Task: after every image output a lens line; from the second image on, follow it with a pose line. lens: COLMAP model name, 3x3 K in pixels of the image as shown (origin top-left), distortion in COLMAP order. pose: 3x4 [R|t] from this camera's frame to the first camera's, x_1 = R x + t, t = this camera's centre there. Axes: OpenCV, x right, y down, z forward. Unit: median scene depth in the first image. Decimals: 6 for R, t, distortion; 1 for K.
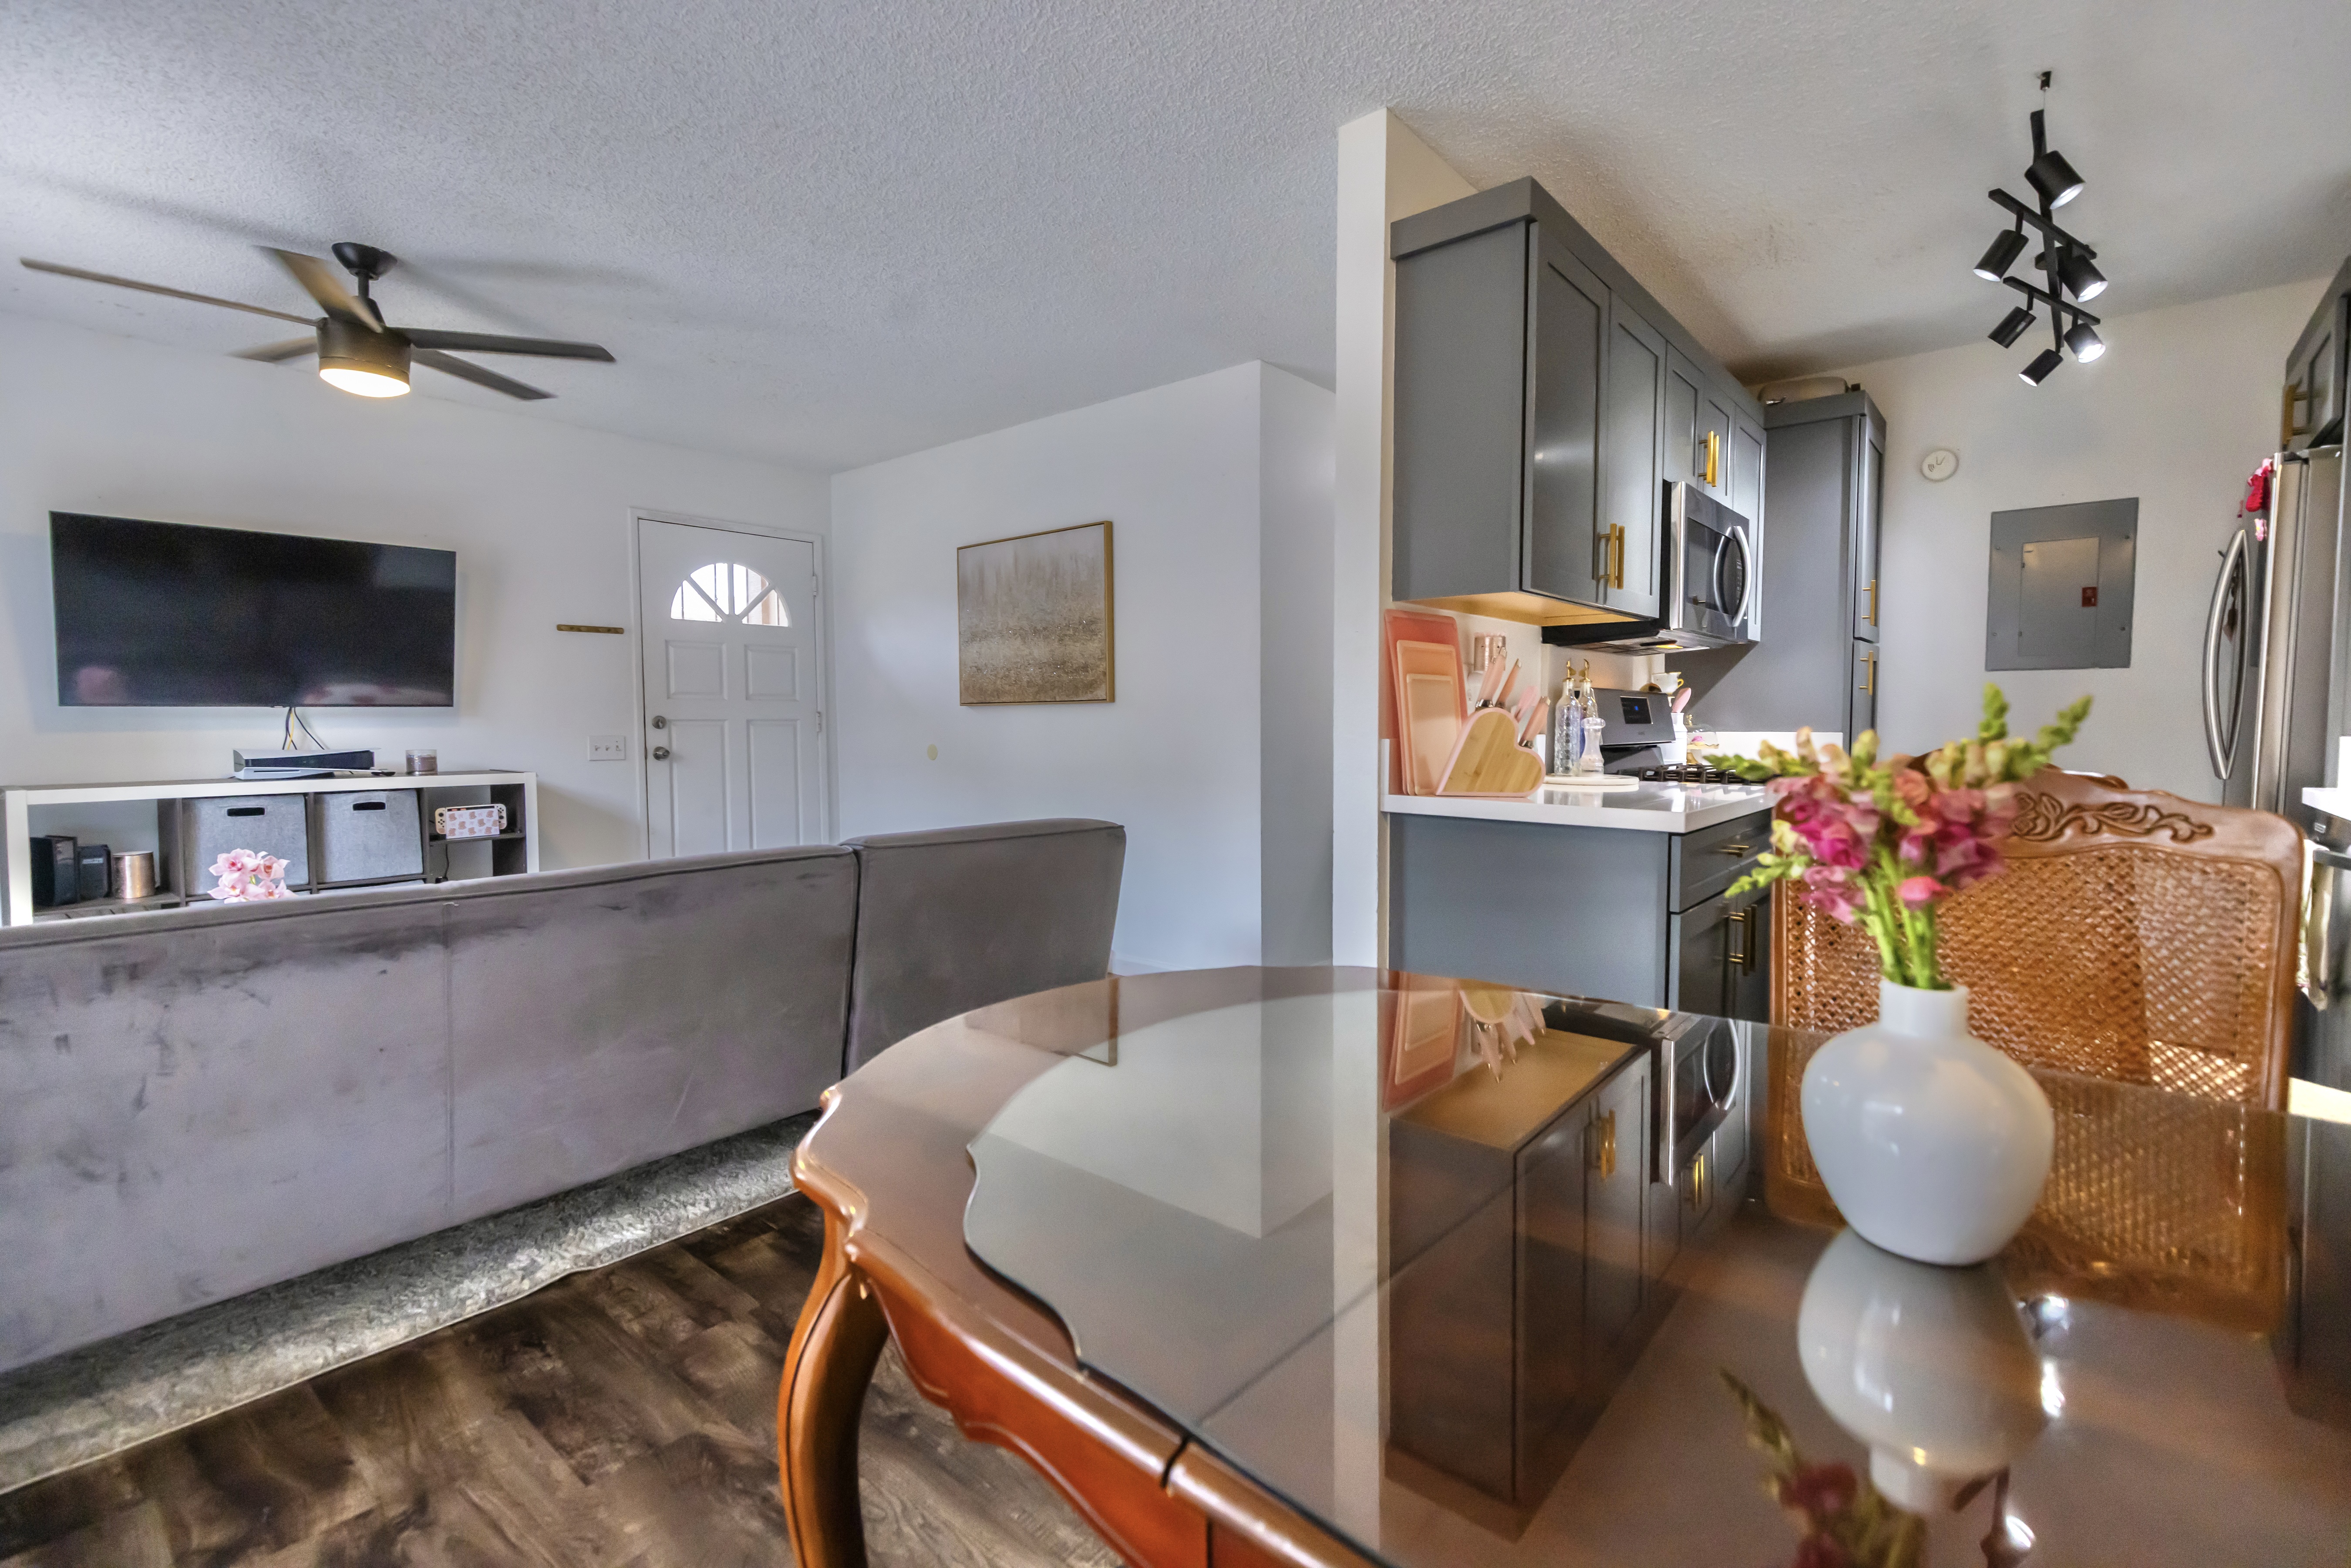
lens RADIAL K [[1043.1, 0, 1182.1], [0, 1043.1, 774.1], [0, 0, 1]] dist [0.002852, 0.000120]
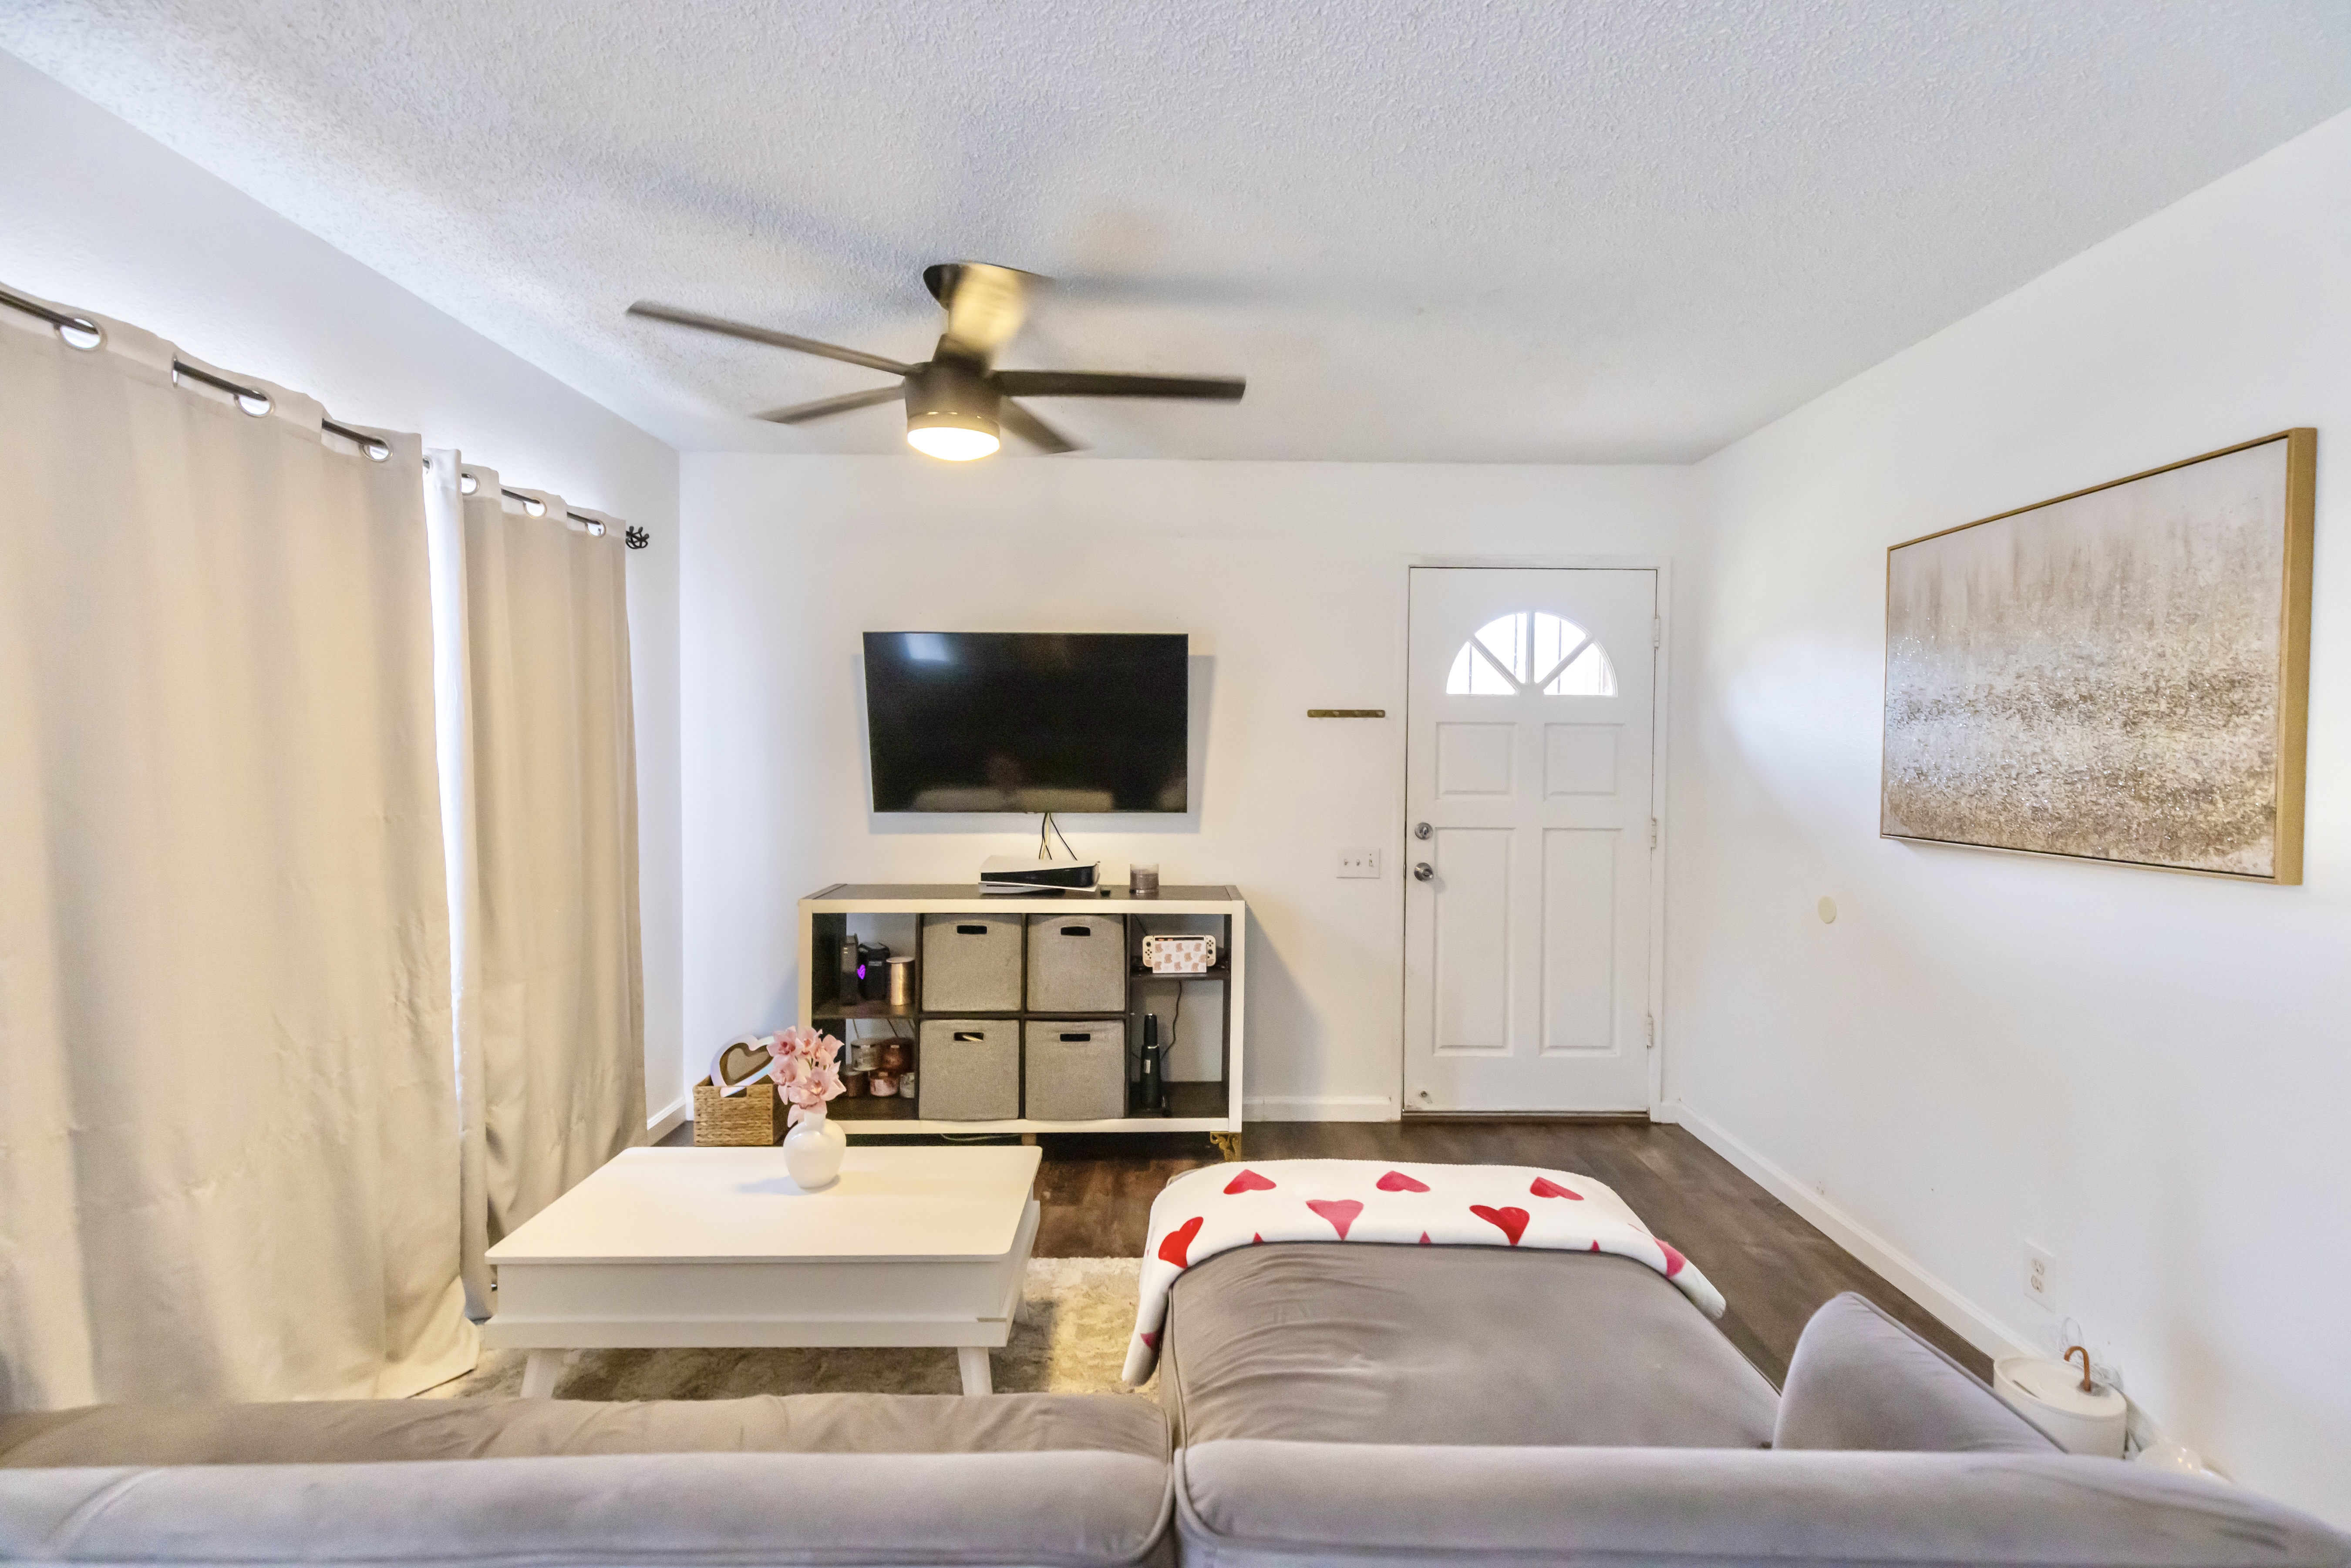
lens RADIAL K [[1055.9, 0, 1192.2], [0, 1055.9, 779.0], [0, 0, 1]] dist [0.021773, -0.001186]
pose [[0.653834, 0.029182, -0.756075, -0.029637], [-0.050445, 0.998714, -0.005077, -0.077752], [0.754955, 0.041460, 0.654465, 0.378185]]
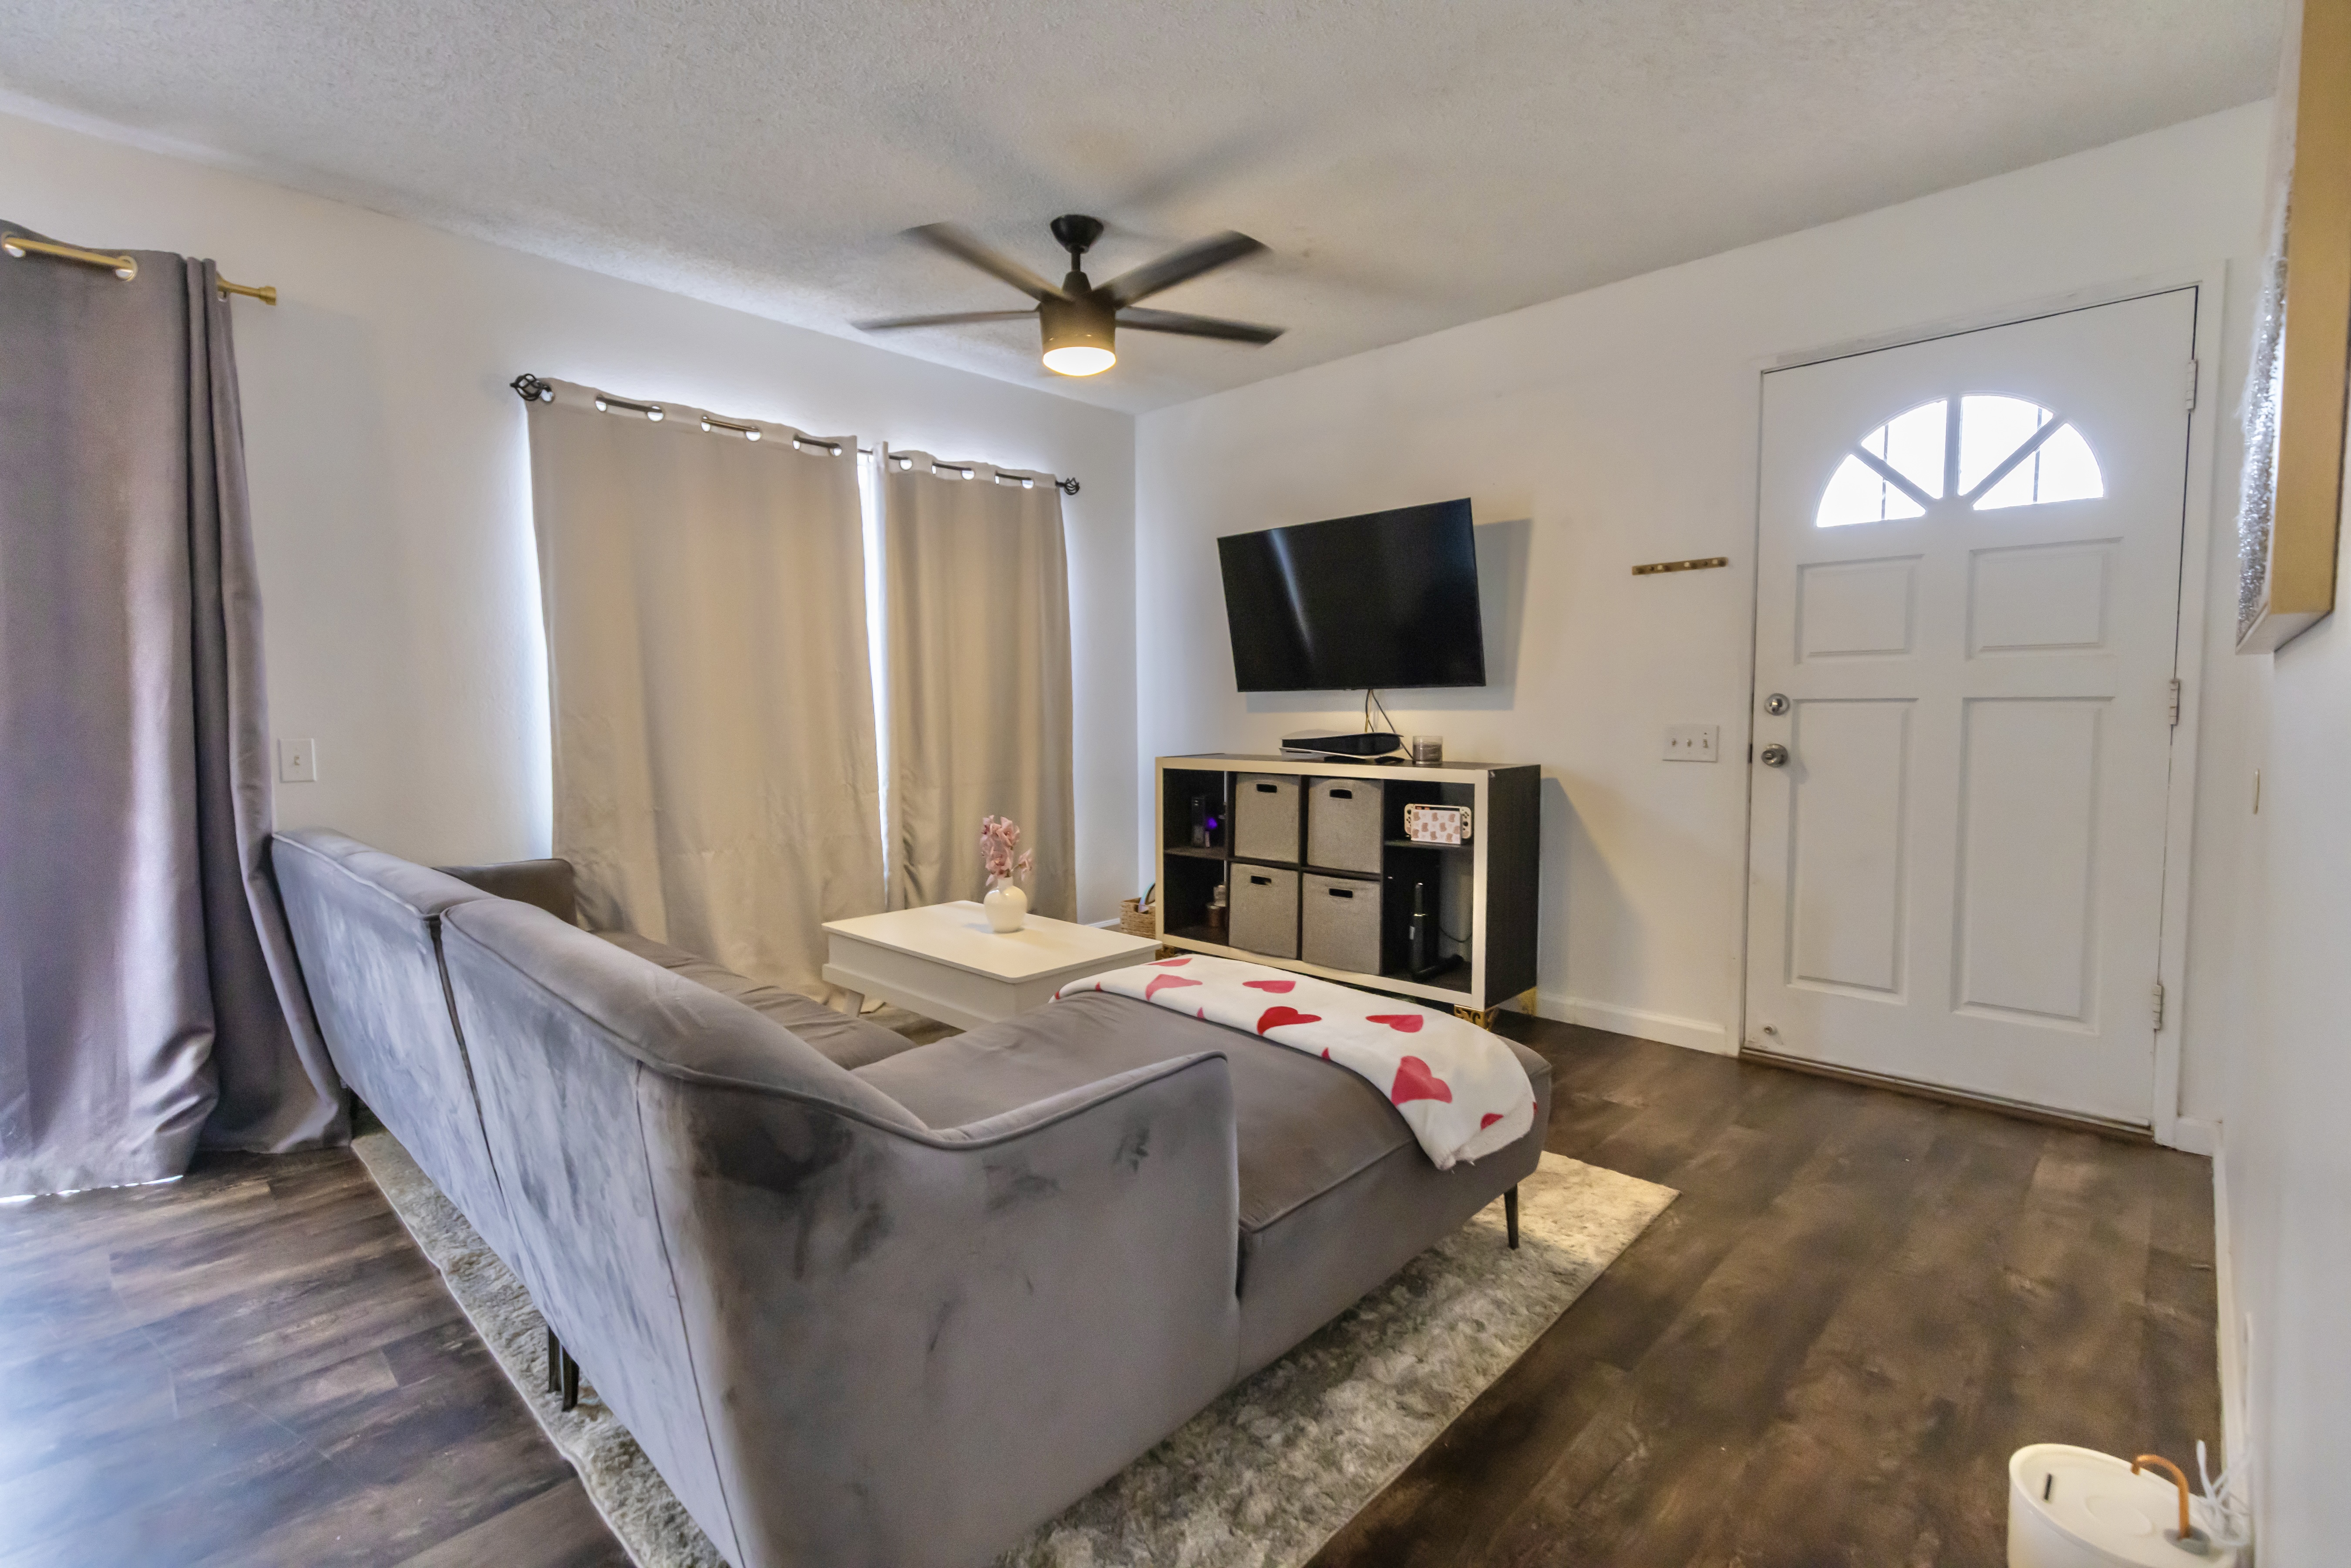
lens RADIAL K [[1045.8, 0, 1201.6], [0, 1045.8, 774.3], [0, 0, 1]] dist [0.001465, -0.000738]
pose [[-0.058766, 0.066822, -0.996033, 0.134239], [-0.046923, 0.996469, 0.069619, -0.036858], [0.997168, 0.050828, -0.055423, 0.727104]]
